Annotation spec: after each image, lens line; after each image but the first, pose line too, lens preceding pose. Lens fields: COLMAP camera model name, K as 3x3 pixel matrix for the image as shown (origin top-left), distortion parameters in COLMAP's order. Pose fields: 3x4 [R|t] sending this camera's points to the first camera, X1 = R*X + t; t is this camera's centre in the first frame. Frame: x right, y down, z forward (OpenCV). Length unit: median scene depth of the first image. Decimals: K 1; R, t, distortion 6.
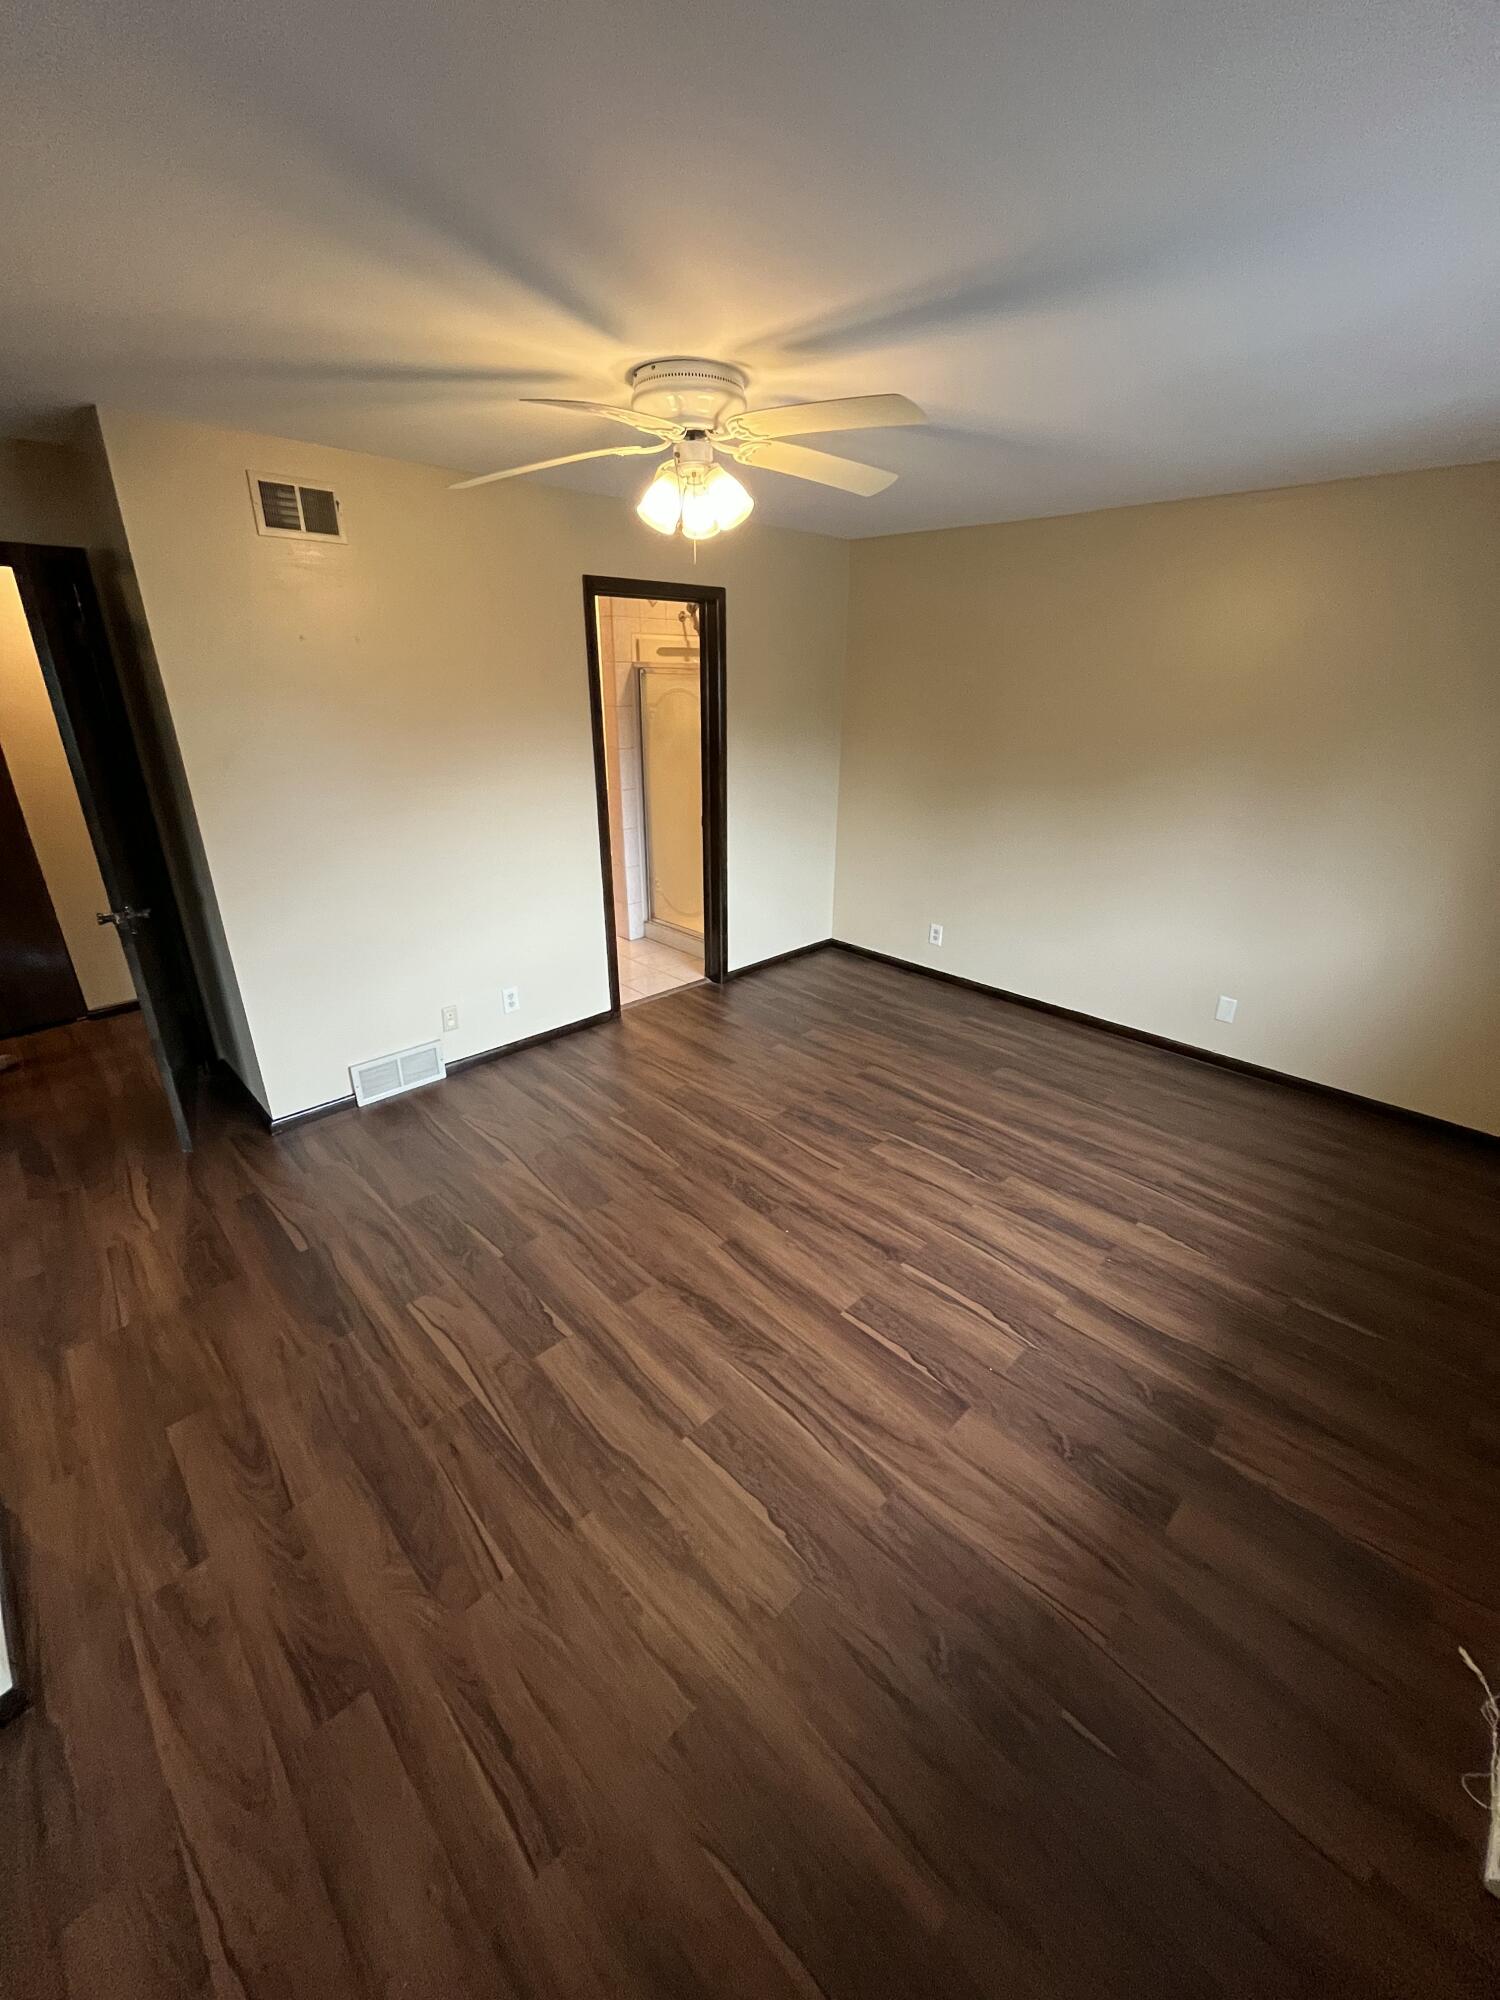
lens RADIAL K [[810.9, 0, 752.2], [0, 810.9, 992.8], [0, 0, 1]] dist [0.000030, 0.000019]
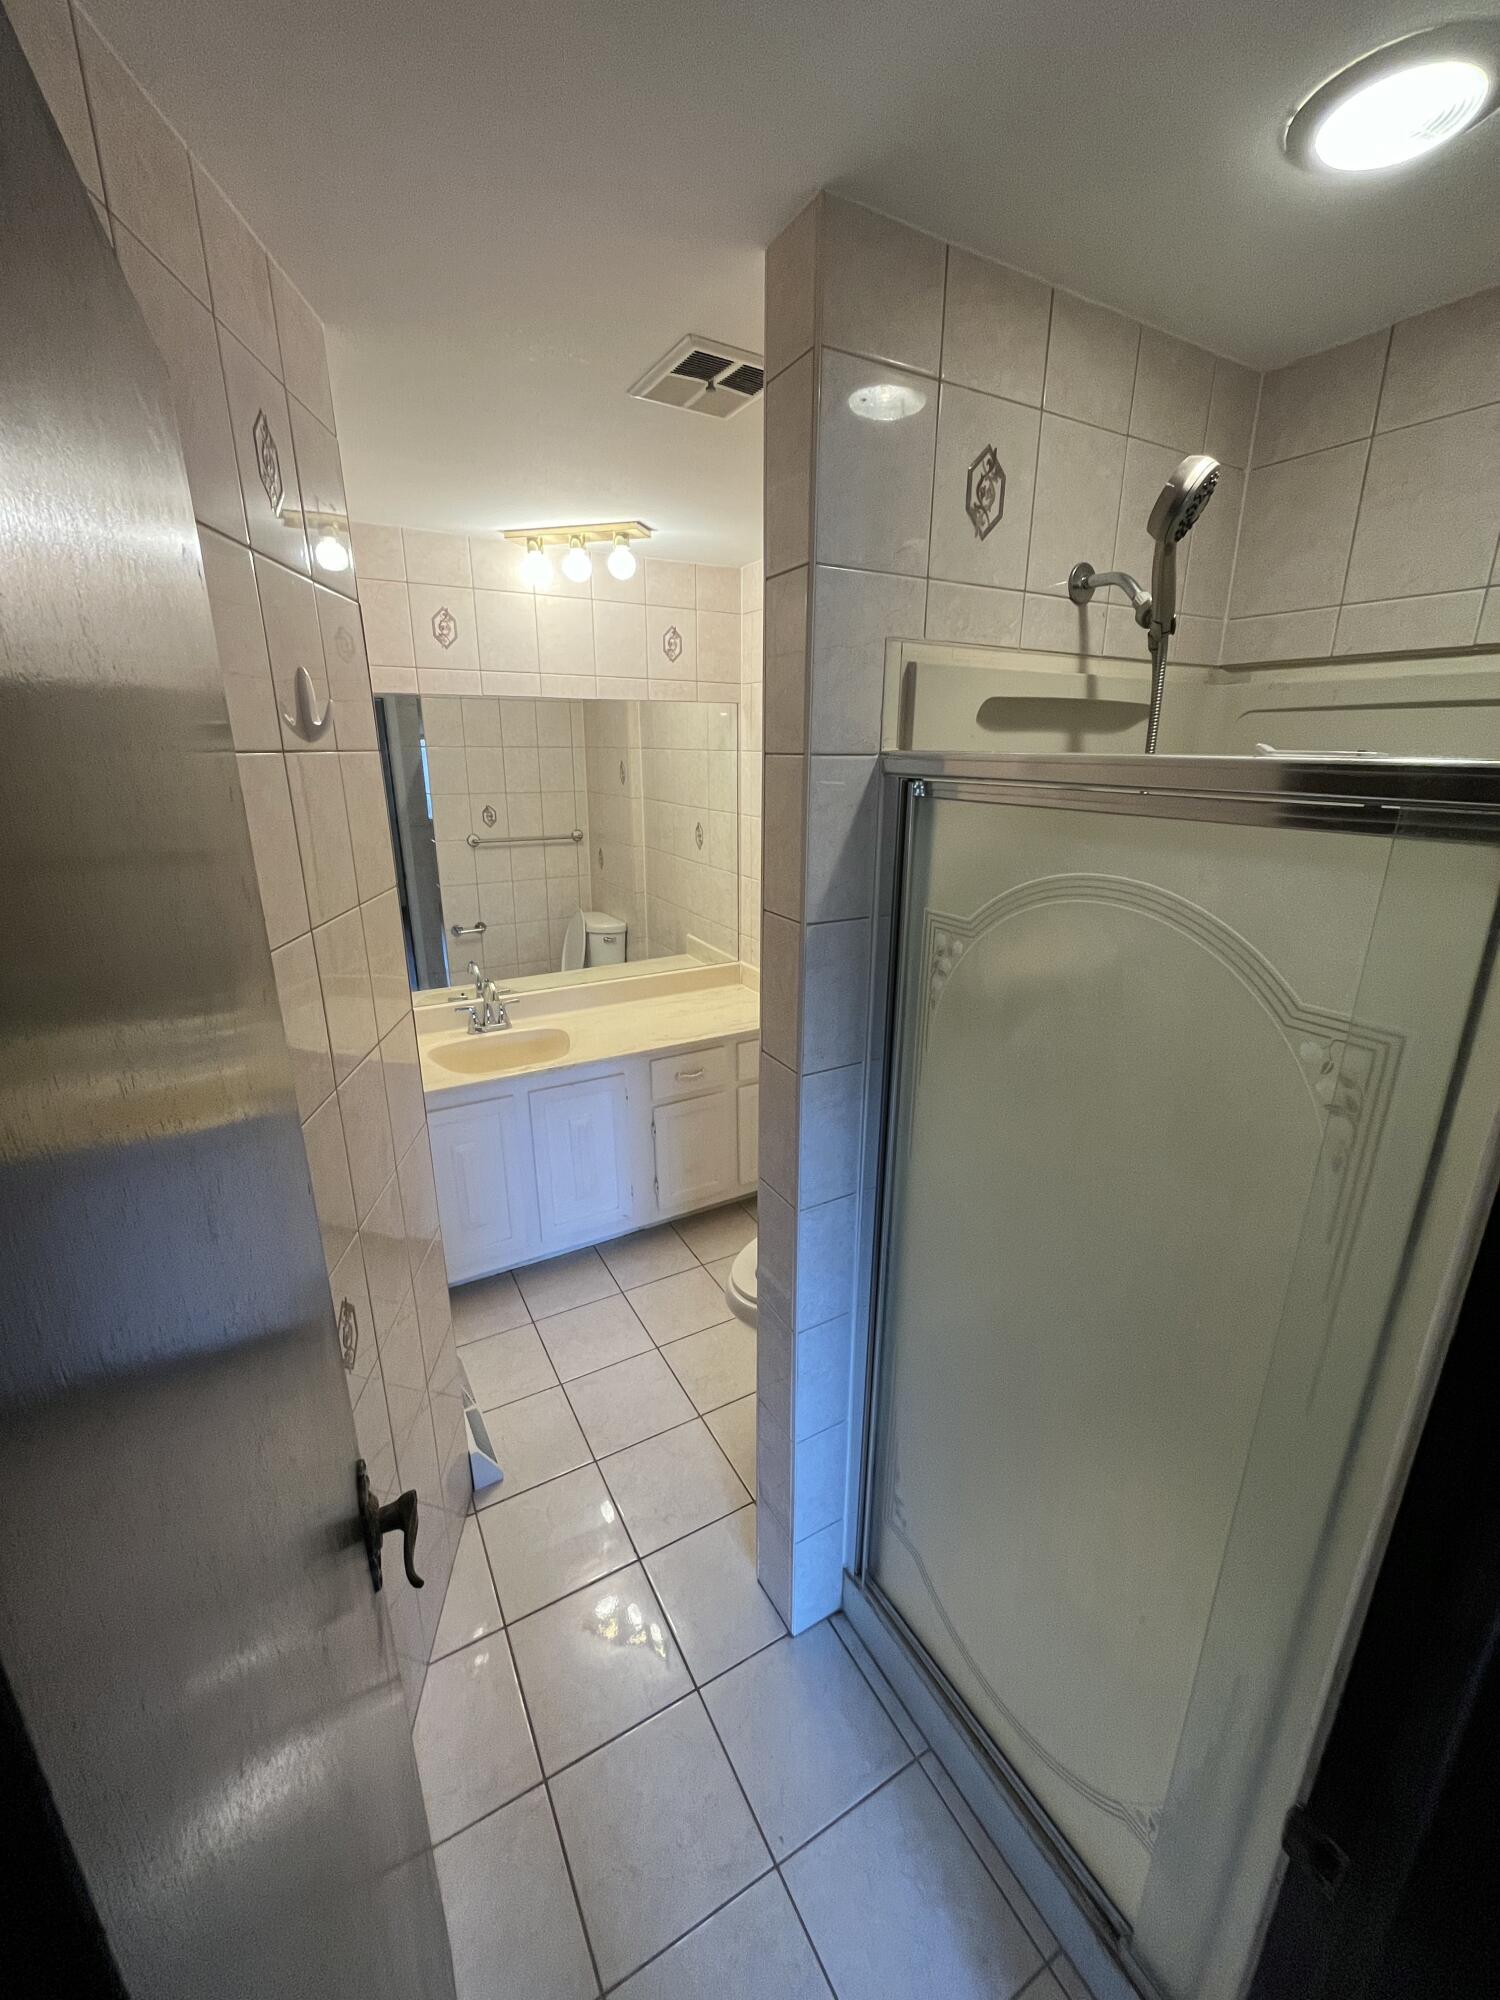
lens RADIAL K [[810.9, 0, 755.9], [0, 810.9, 1000.6], [0, 0, 1]] dist [0.000030, 0.000019]
pose [[0.963343, 0.076194, -0.257225, -0.112580], [-0.096887, 0.992919, -0.068738, -0.304796], [0.250166, 0.091140, 0.963904, 0.740750]]
